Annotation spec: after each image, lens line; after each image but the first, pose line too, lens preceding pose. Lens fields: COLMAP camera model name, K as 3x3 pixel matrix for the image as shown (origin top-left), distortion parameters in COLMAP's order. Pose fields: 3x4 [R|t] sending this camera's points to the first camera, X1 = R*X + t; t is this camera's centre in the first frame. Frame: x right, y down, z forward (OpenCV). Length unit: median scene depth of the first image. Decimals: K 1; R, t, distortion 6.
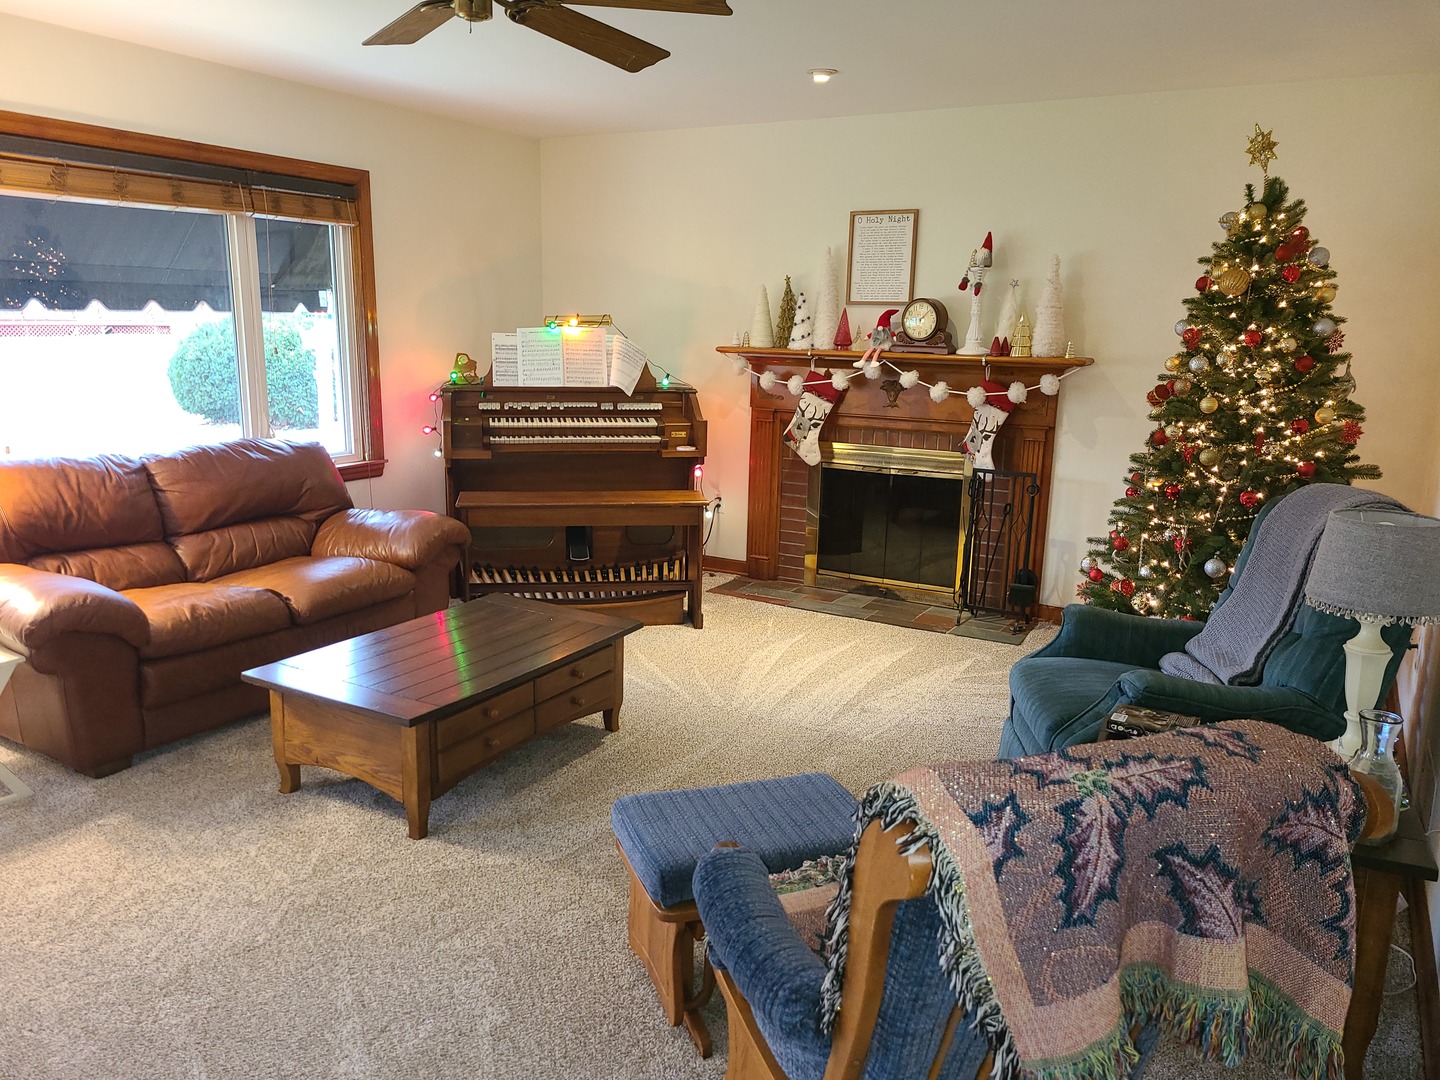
lens RADIAL K [[1077.2, 0, 695.1], [0, 1077.2, 552.2], [0, 0, 1]] dist [0.061494, -0.046352]
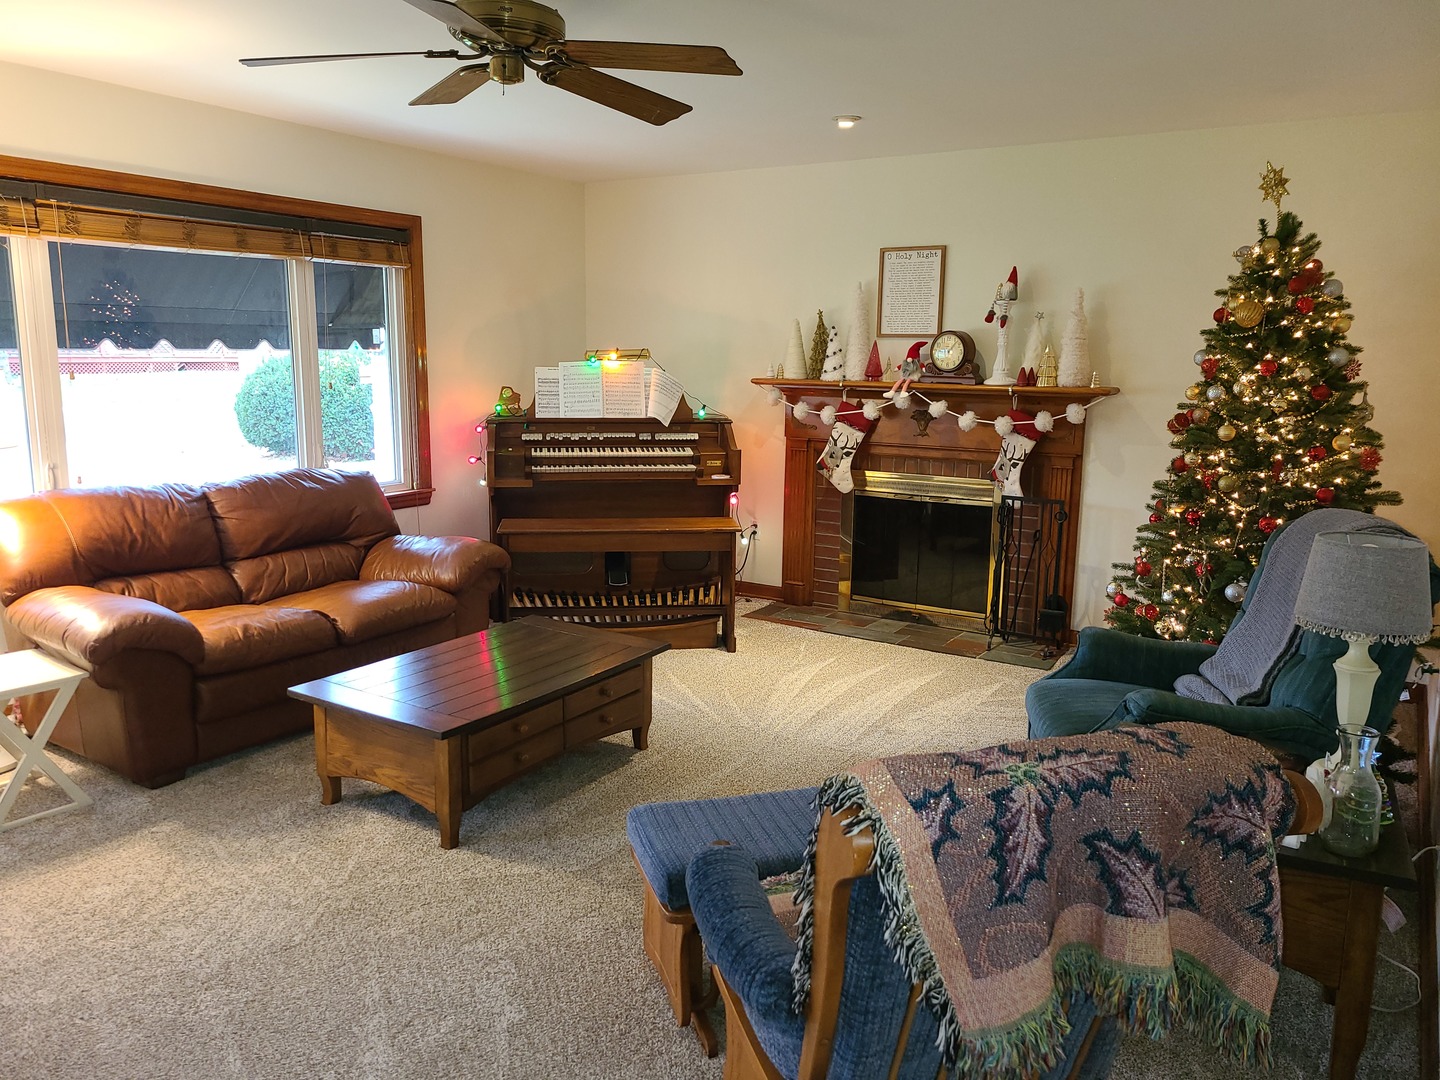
lens RADIAL K [[1077.2, 0, 702.0], [0, 1077.2, 534.1], [0, 0, 1]] dist [0.061494, -0.046352]
pose [[0.999034, -0.000086, -0.043934, 0.025324], [-0.001872, 0.999007, -0.044523, 0.005759], [0.043894, 0.044562, 0.998042, -0.034318]]
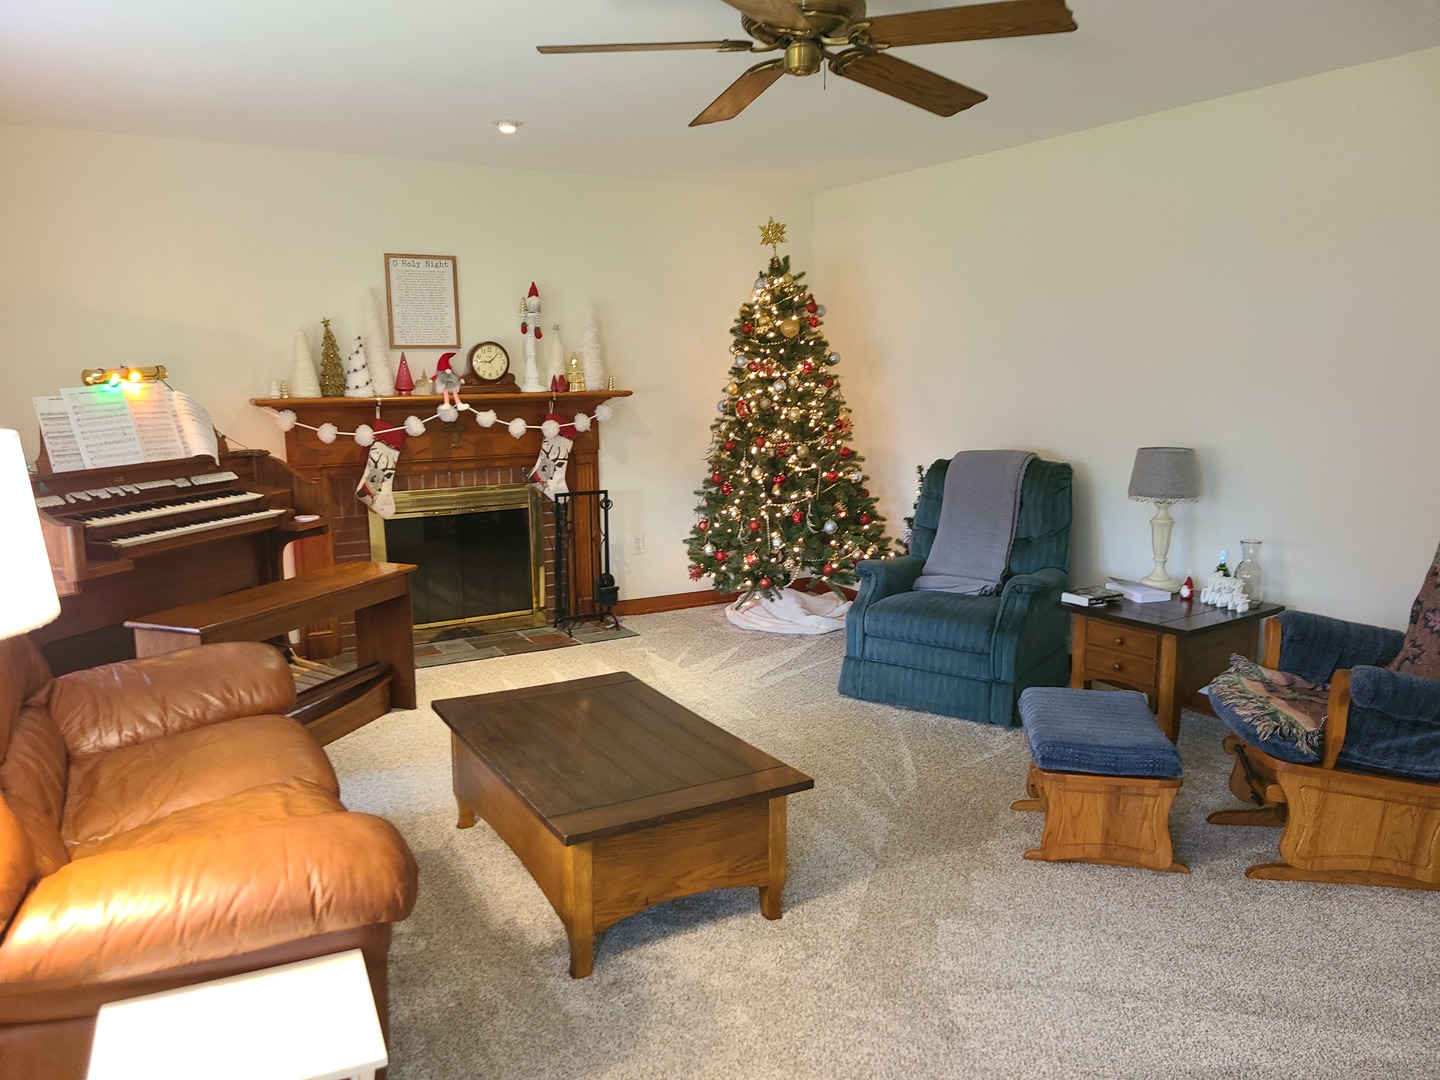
lens RADIAL K [[1077.2, 0, 687.1], [0, 1077.2, 542.7], [0, 0, 1]] dist [0.061494, -0.046352]
pose [[0.513912, -0.169605, 0.840909, -0.768384], [0.209380, 0.975413, 0.068774, -0.097382], [-0.831898, 0.140726, 0.536788, 0.391249]]
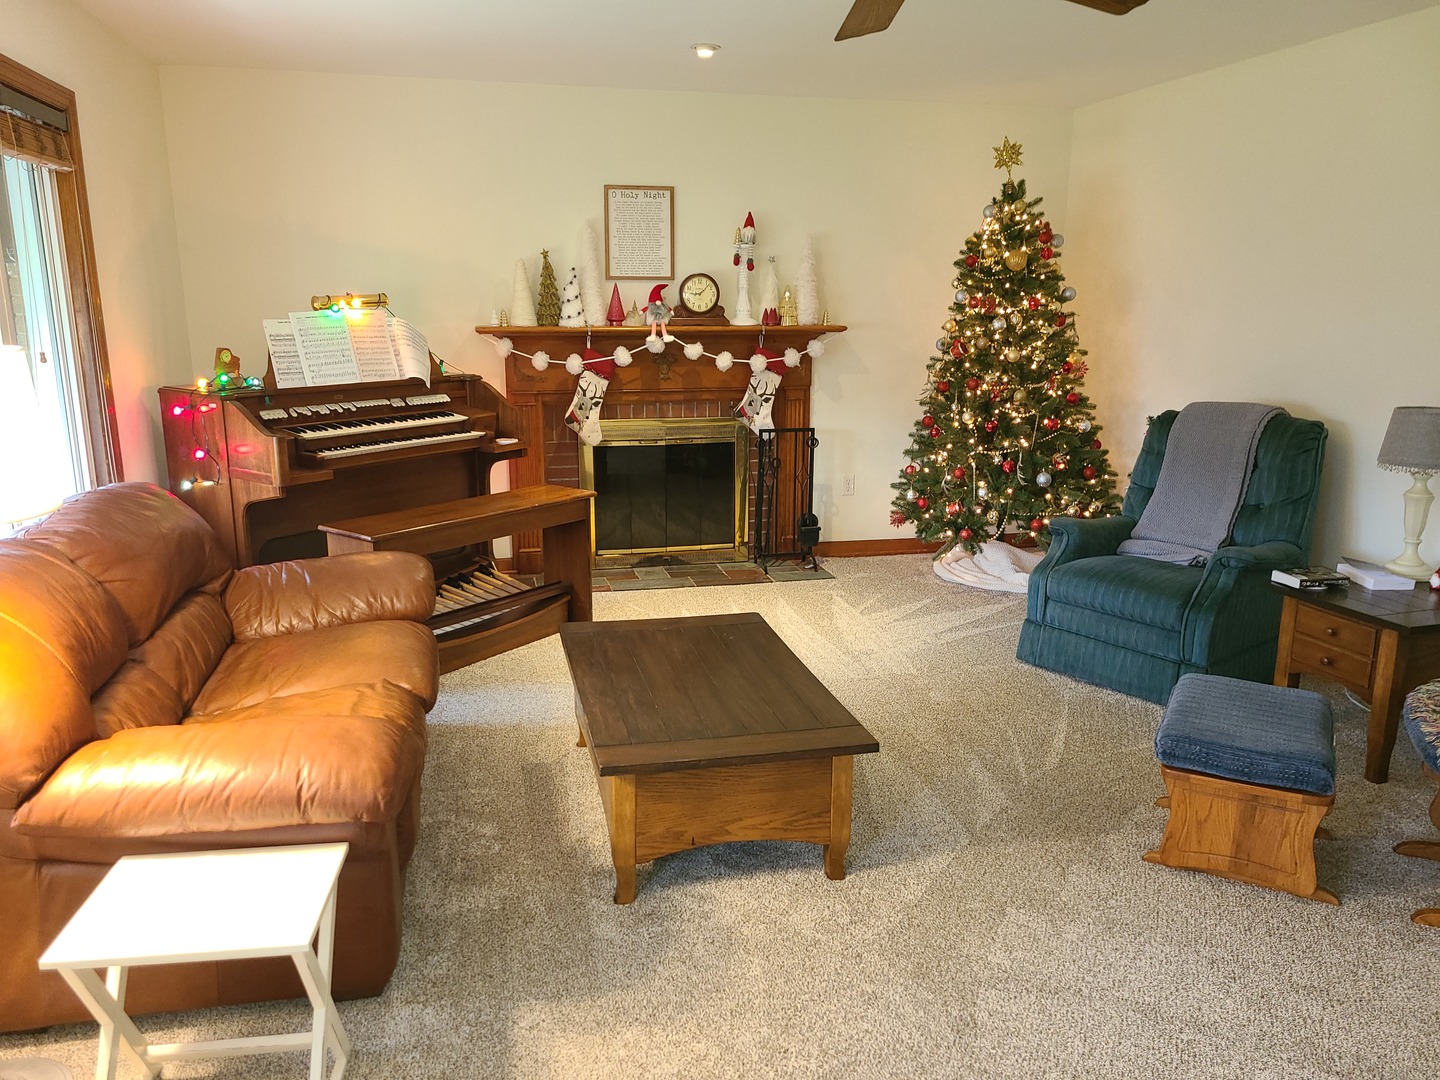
lens RADIAL K [[1077.2, 0, 702.3], [0, 1077.2, 545.2], [0, 0, 1]] dist [0.061494, -0.046352]
pose [[0.732233, -0.172511, 0.658843, -0.665087], [0.160899, 0.983822, 0.078781, -0.073449], [-0.661775, 0.048321, 0.748144, 0.292101]]
